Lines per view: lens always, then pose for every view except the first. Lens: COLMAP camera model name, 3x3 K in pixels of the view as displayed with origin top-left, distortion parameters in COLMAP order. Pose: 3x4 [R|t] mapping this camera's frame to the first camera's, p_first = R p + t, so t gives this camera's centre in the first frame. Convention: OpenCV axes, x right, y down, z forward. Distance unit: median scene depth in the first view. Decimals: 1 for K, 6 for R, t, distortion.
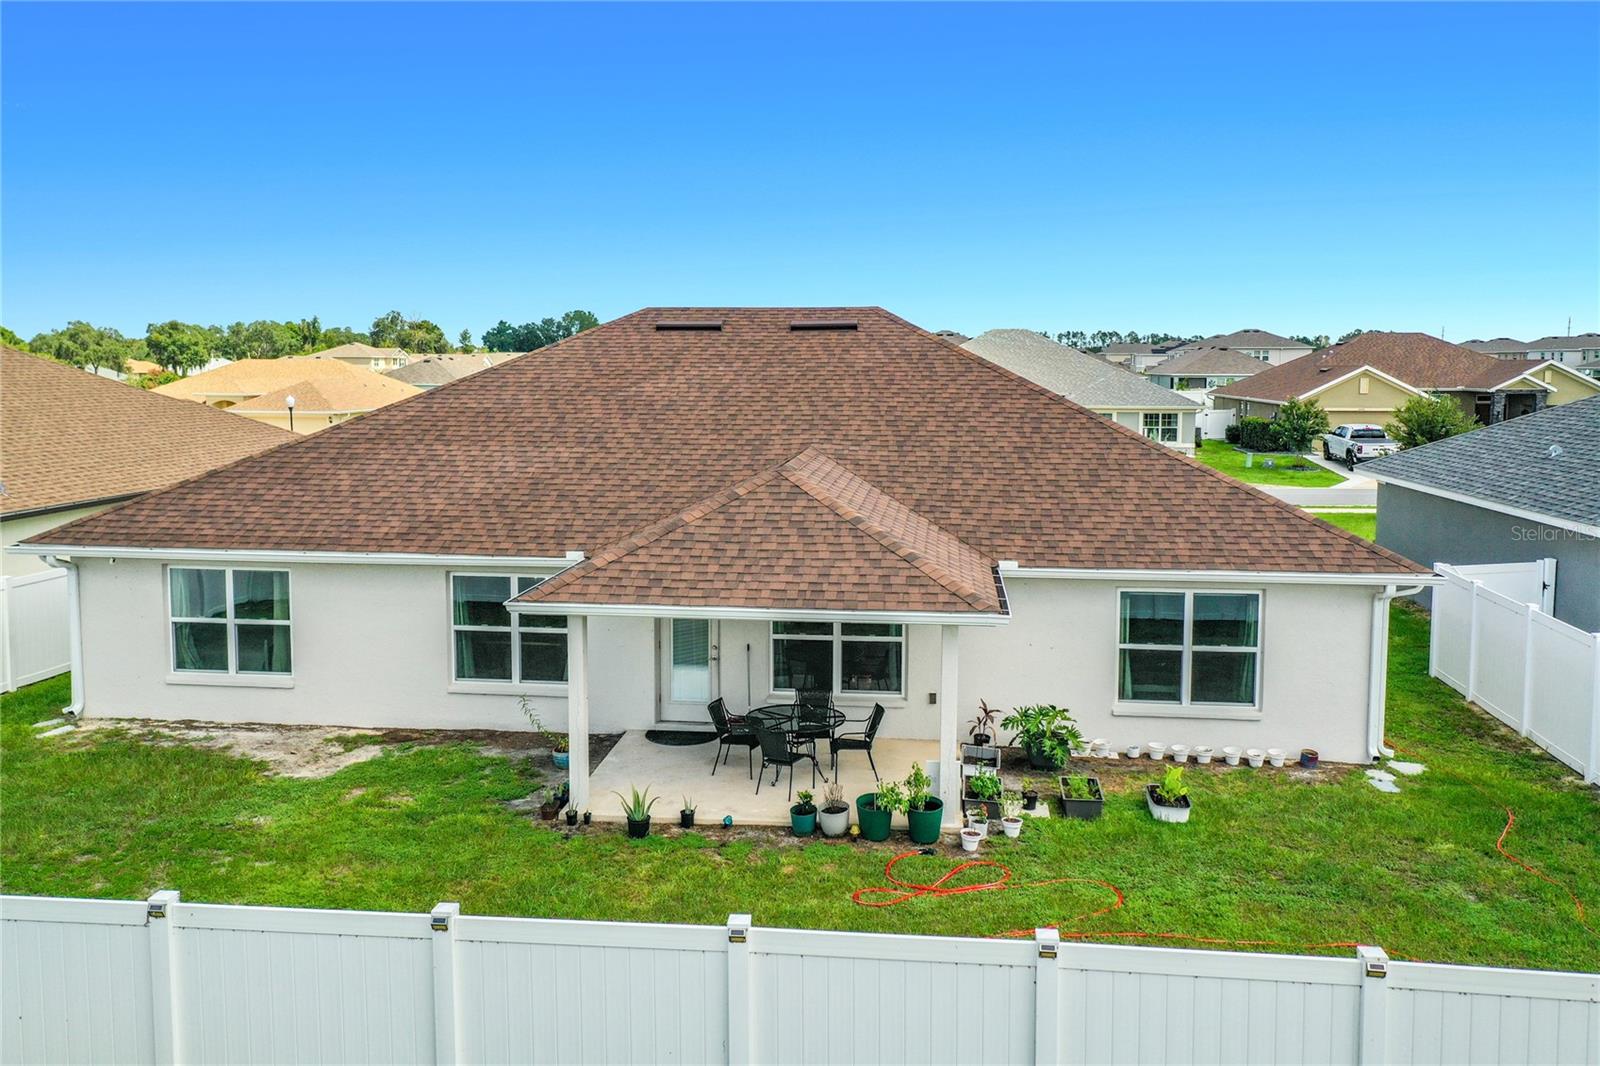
lens RADIAL K [[1264.6, 0, 799.0], [0, 1264.6, 505.9], [0, 0, 1]] dist [0.023025, 0.003160]
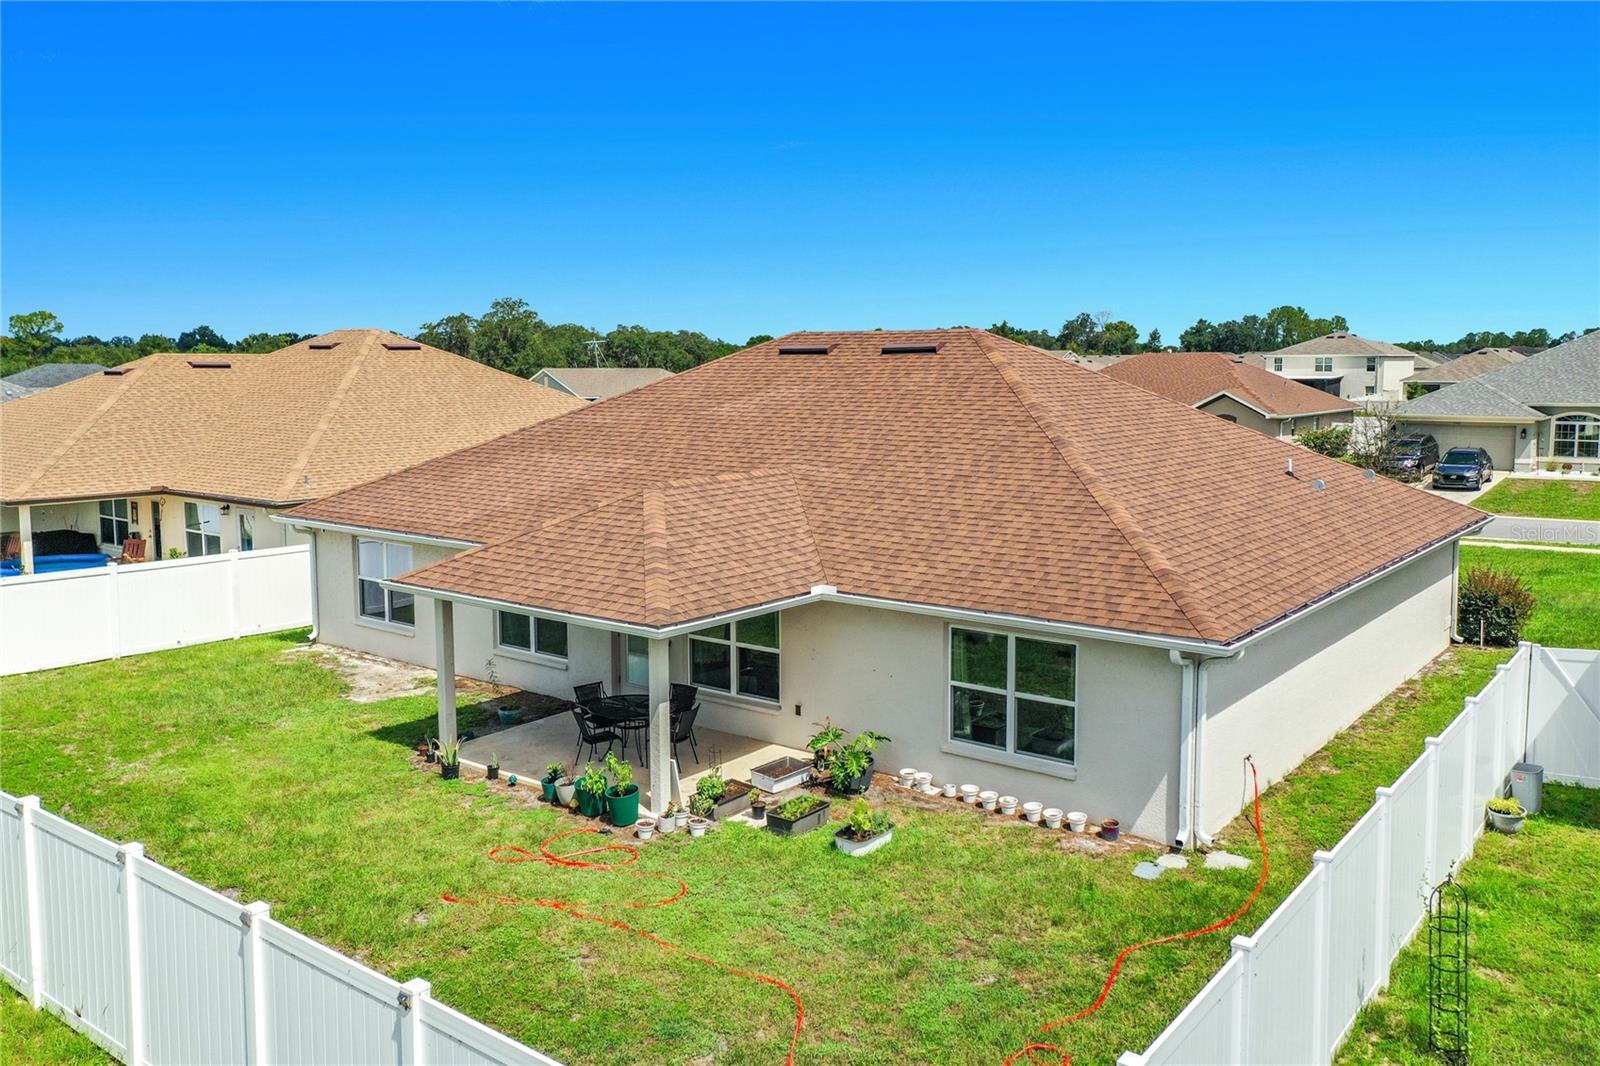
lens RADIAL K [[1267.7, 0, 800.0], [0, 1267.7, 533.0], [0, 0, 1]] dist [0.011454, 0.001832]
pose [[0.850305, 0.064416, -0.522334, 0.625889], [-0.053072, 0.997917, 0.036670, -0.033310], [0.523608, -0.003459, 0.851952, 0.096947]]
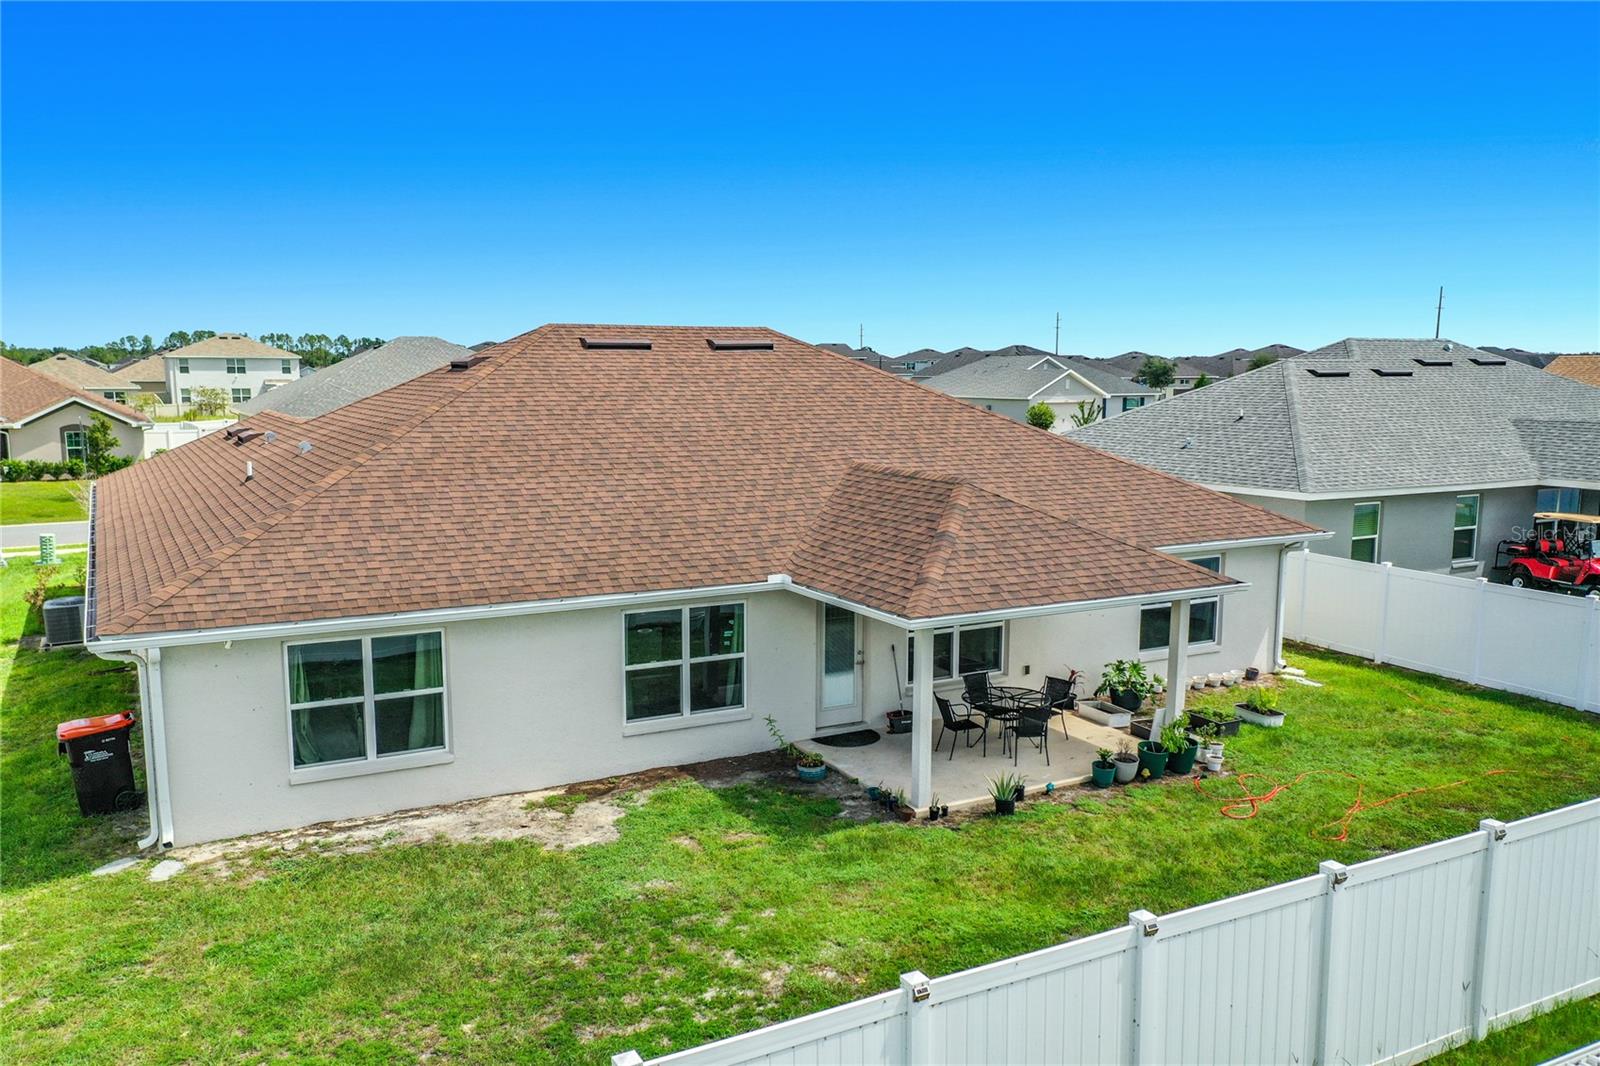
lens RADIAL K [[1261.3, 0, 801.8], [0, 1261.3, 586.5], [0, 0, 1]] dist [0.055837, 0.000880]
pose [[0.822724, -0.101140, 0.559371, -0.686735], [0.068448, 0.994510, 0.079144, -0.030971], [-0.564305, -0.026826, 0.825131, 0.144616]]
